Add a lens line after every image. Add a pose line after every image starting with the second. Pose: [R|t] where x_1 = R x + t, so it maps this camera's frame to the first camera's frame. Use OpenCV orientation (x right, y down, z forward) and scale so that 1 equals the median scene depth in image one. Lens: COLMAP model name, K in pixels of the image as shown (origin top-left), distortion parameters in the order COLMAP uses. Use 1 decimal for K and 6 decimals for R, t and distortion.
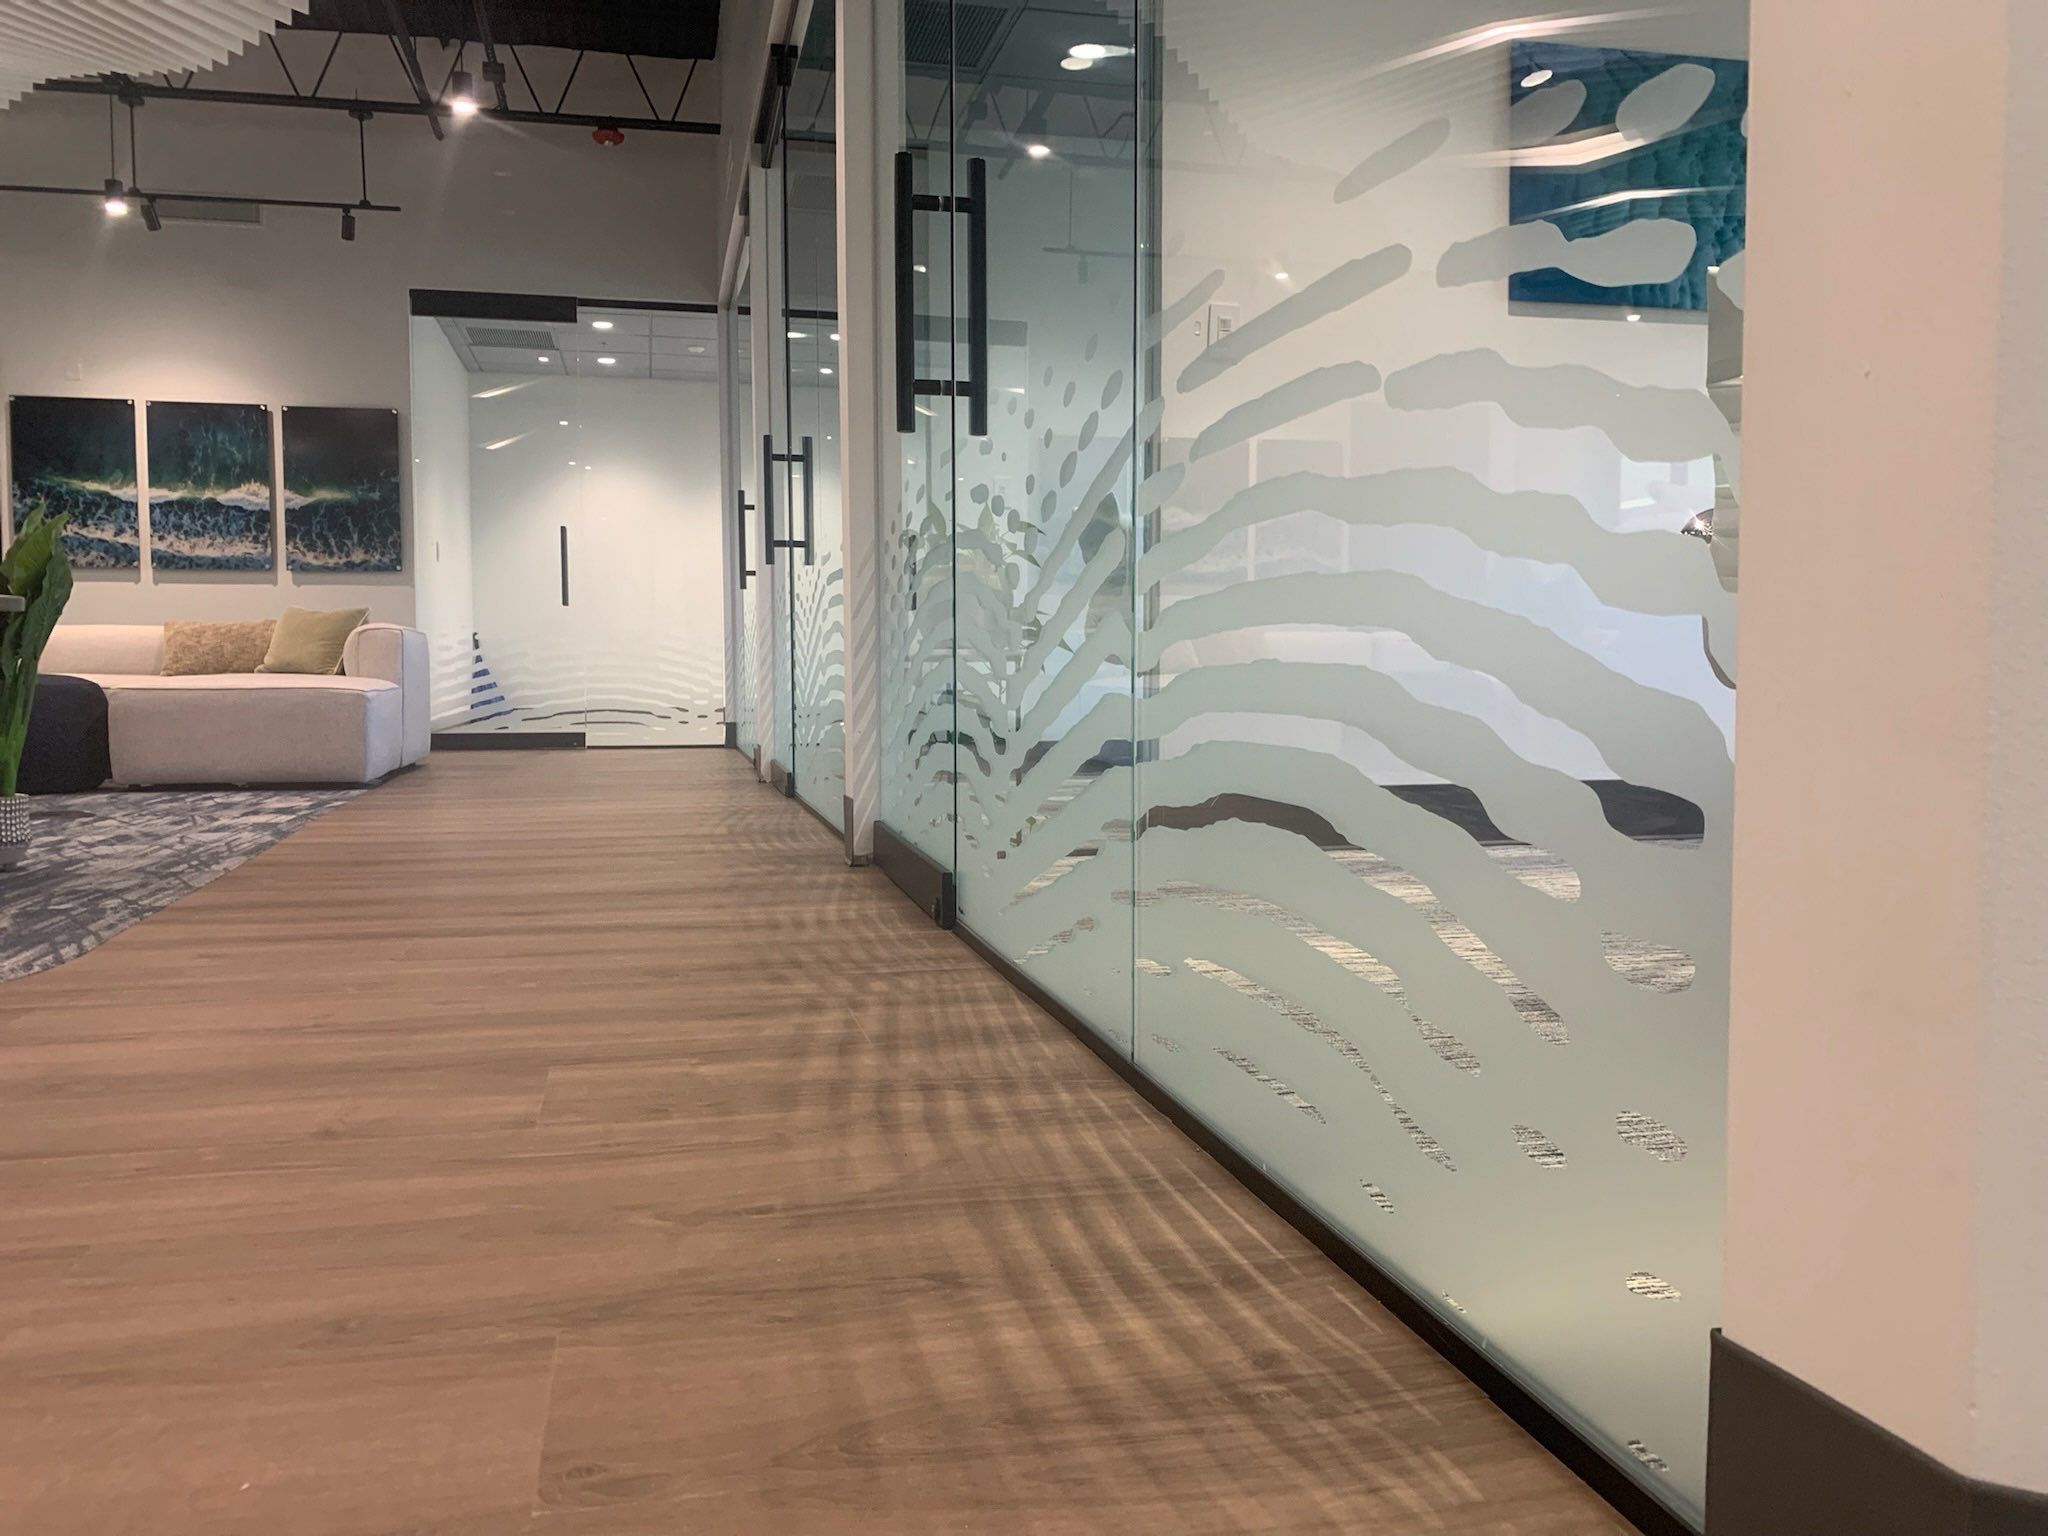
lens RADIAL K [[1657.2, 0, 1024.0], [0, 1657.2, 768.0], [0, 0, 1]] dist [0.129915, -0.202079]
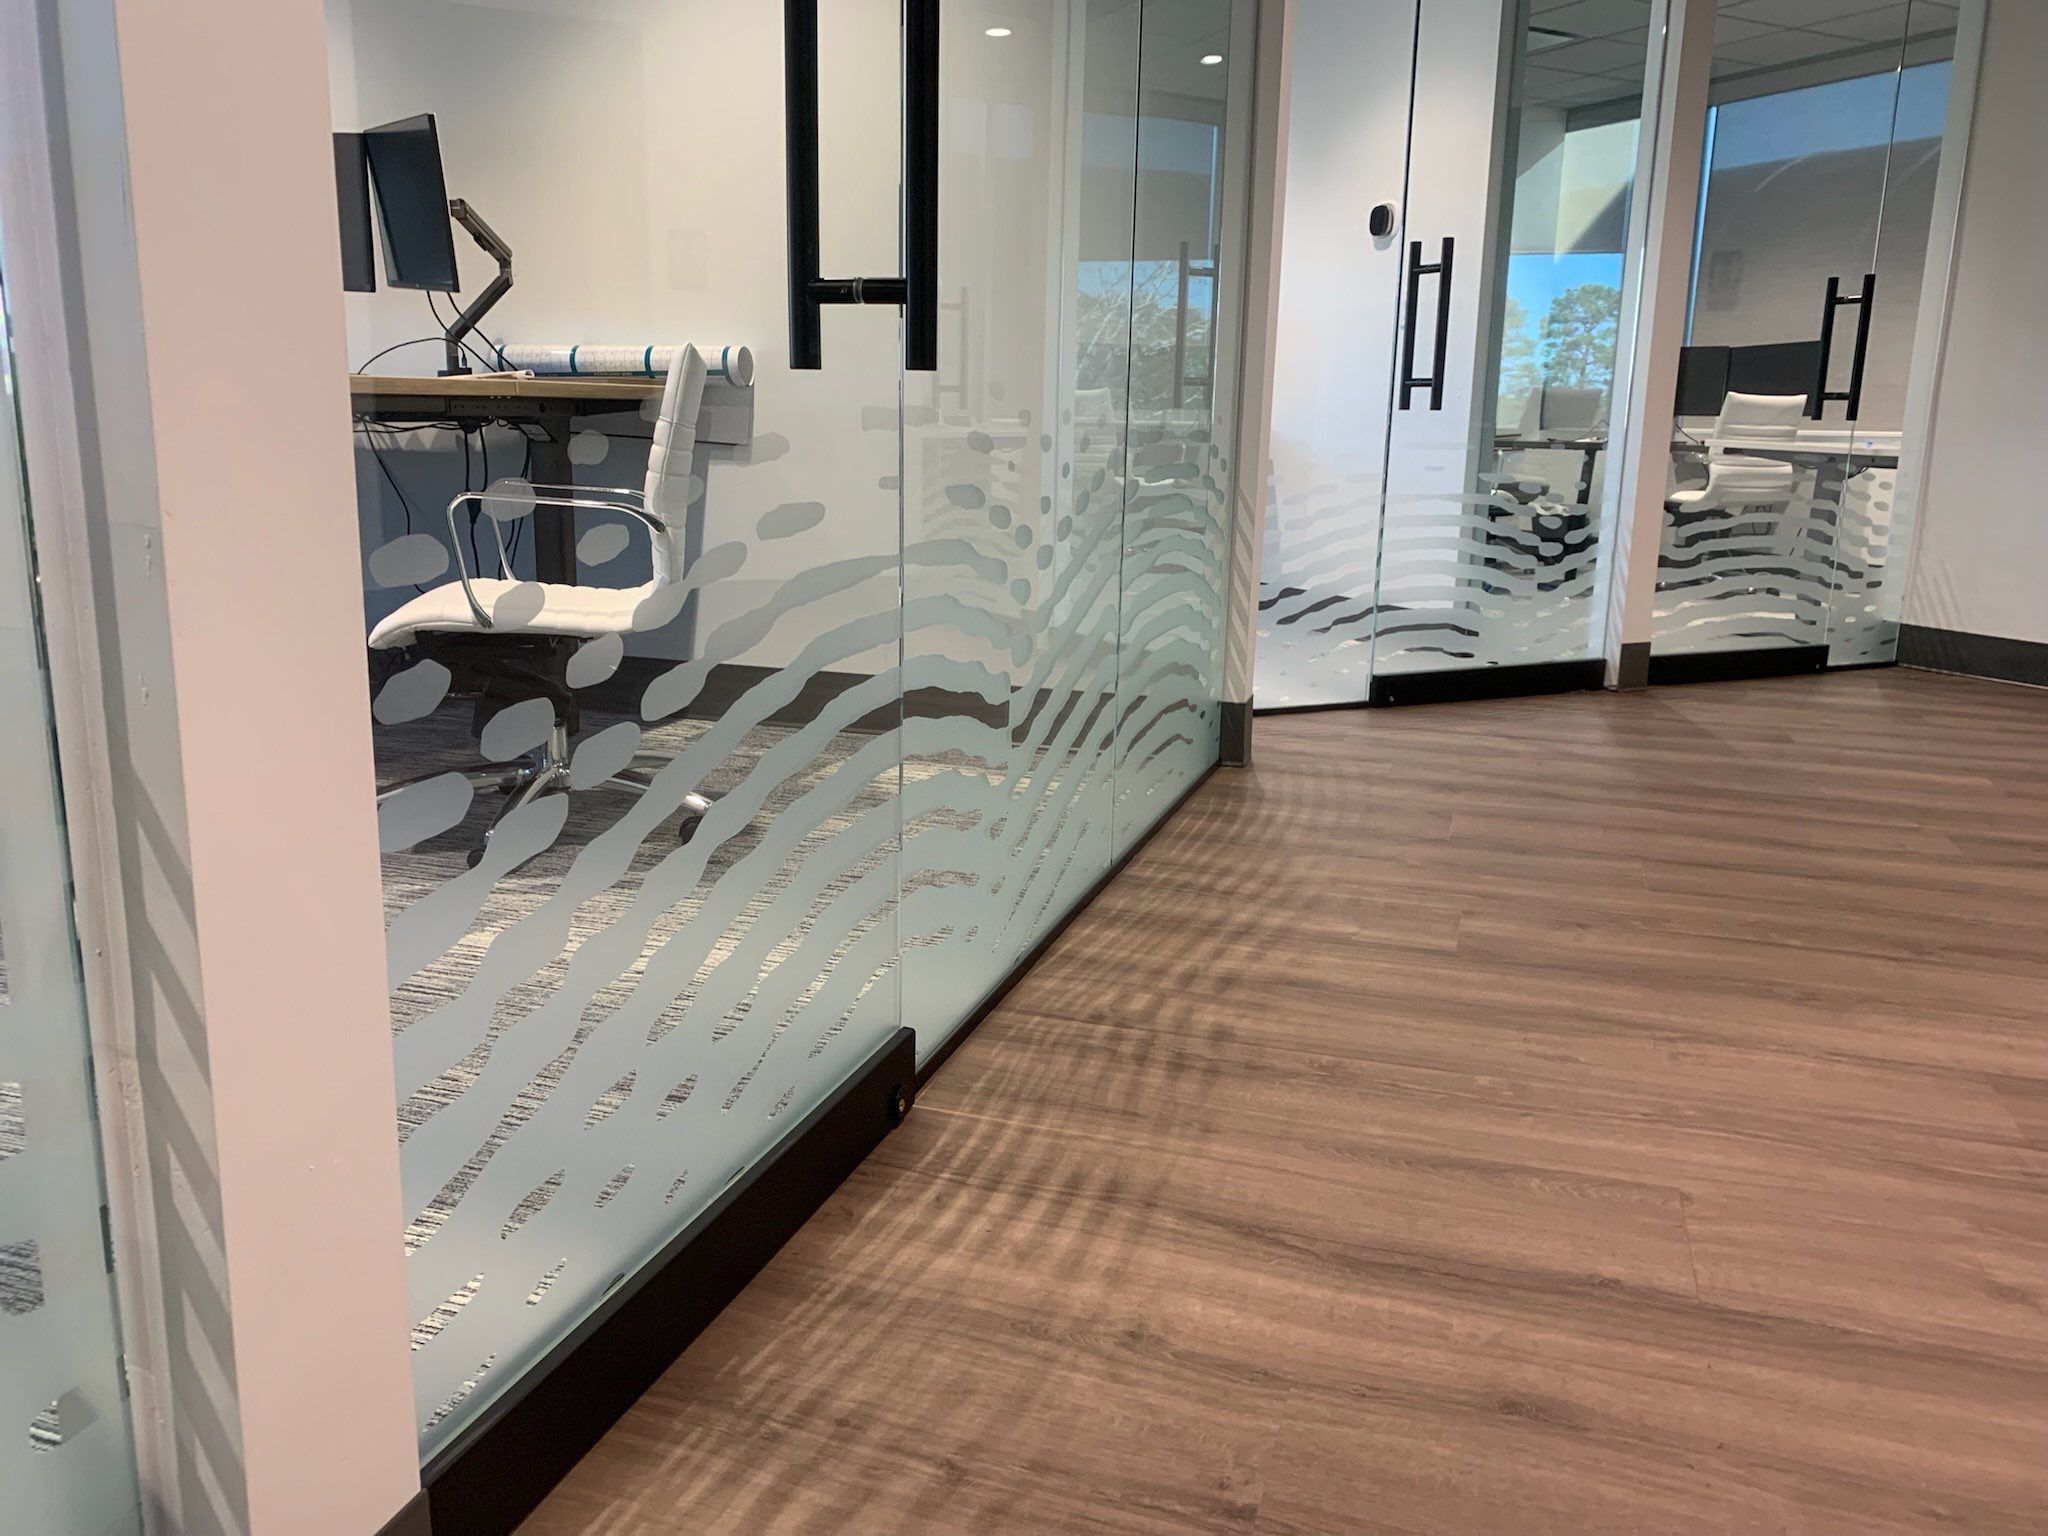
lens RADIAL K [[1514.8, 0, 1023.2], [0, 1514.8, 793.7], [0, 0, 1]] dist [0.110557, -0.204001]
pose [[-0.860120, -0.134377, 0.492073, -0.663251], [0.010892, 0.959618, 0.281095, -0.360070], [-0.509975, 0.247135, -0.823924, 2.509597]]
